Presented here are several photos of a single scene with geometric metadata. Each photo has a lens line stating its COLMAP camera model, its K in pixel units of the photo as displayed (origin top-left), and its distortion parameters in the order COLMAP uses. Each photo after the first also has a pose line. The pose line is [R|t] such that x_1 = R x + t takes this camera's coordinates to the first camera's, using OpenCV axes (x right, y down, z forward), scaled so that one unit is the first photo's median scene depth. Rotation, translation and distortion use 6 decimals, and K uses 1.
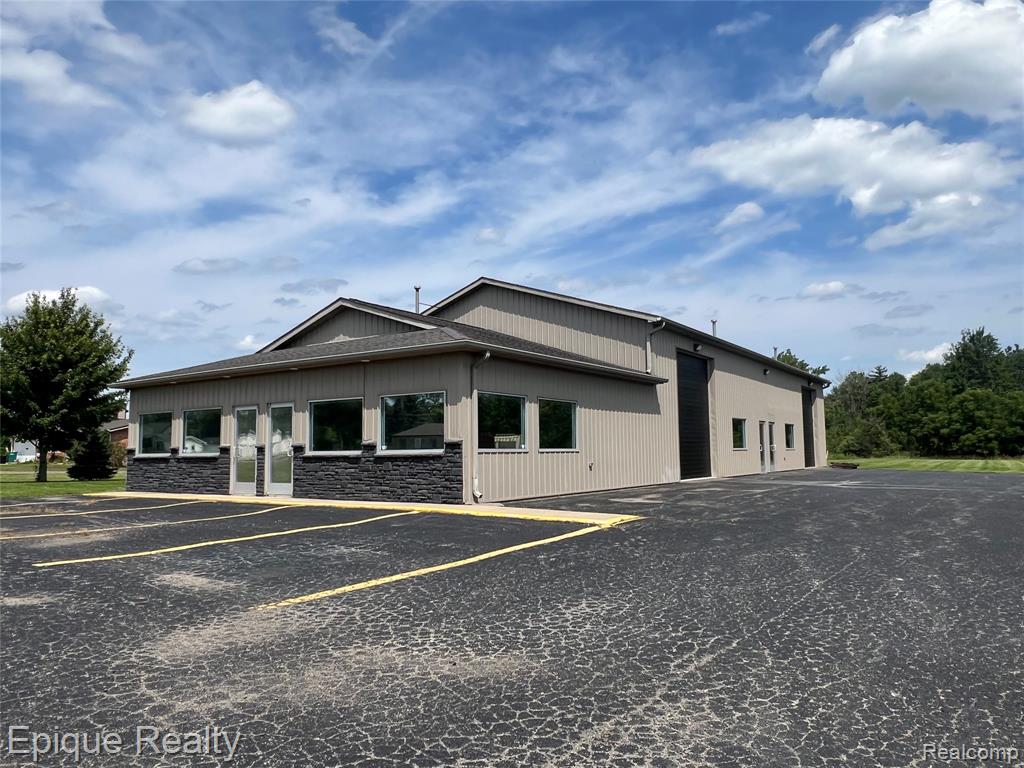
lens RADIAL K [[724.3, 0, 512.0], [0, 724.3, 384.0], [0, 0, 1]] dist [-0.004955, -0.003886]
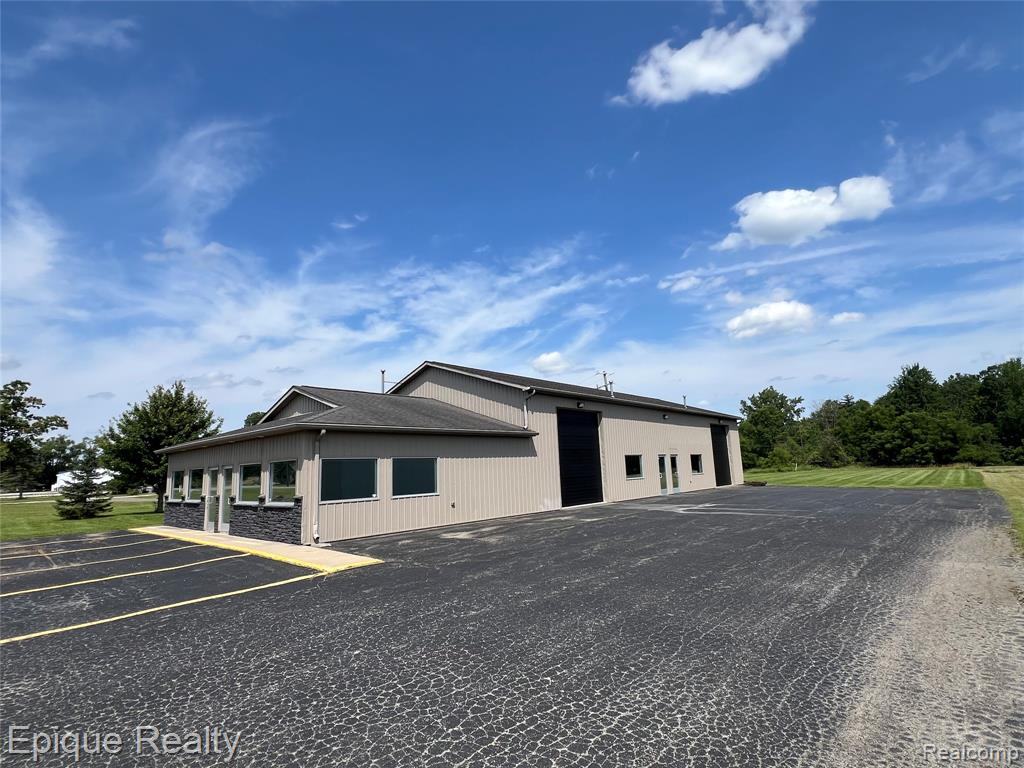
lens RADIAL K [[510.1, 0, 512.0], [0, 510.1, 384.0], [0, 0, 1]] dist [-0.002233, 0.000892]
pose [[0.990808, -0.049883, -0.125743, 0.247130], [0.040944, 0.996513, -0.072697, -0.025442], [0.128931, 0.066880, 0.989396, 0.050117]]
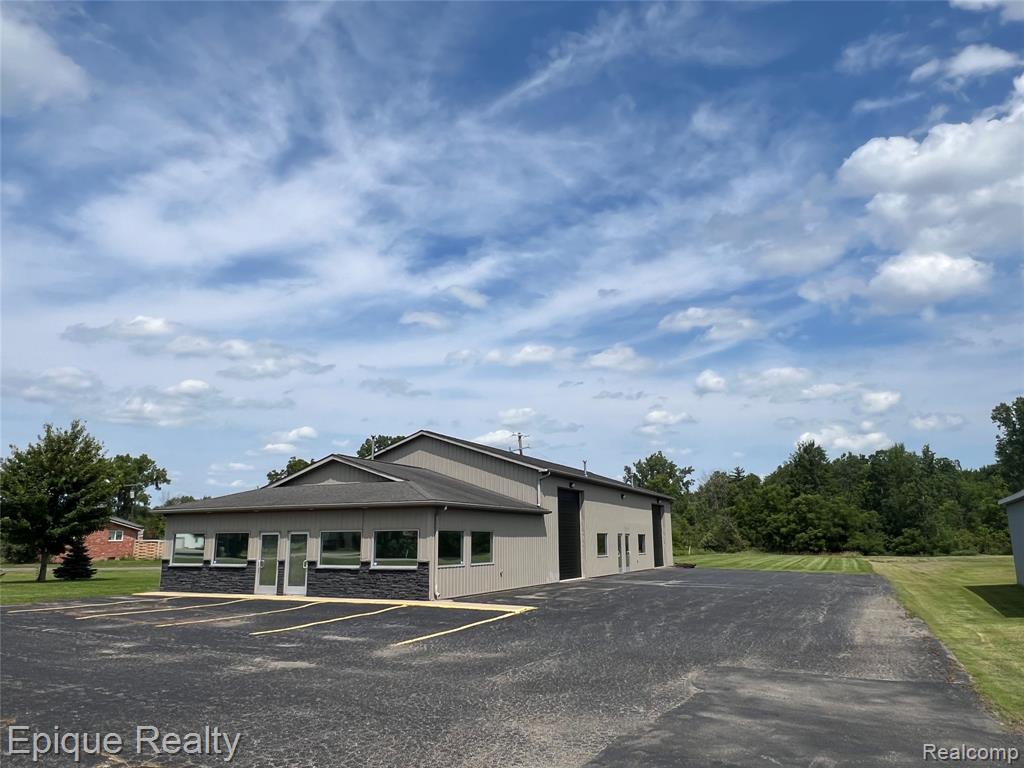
lens RADIAL K [[705.3, 0, 512.0], [0, 705.3, 384.0], [0, 0, 1]] dist [-0.001267, -0.006137]
pose [[0.987913, 0.038763, 0.150083, -0.076988], [-0.019463, 0.991584, -0.127993, -0.066471], [-0.153781, 0.123525, 0.980353, -0.365365]]
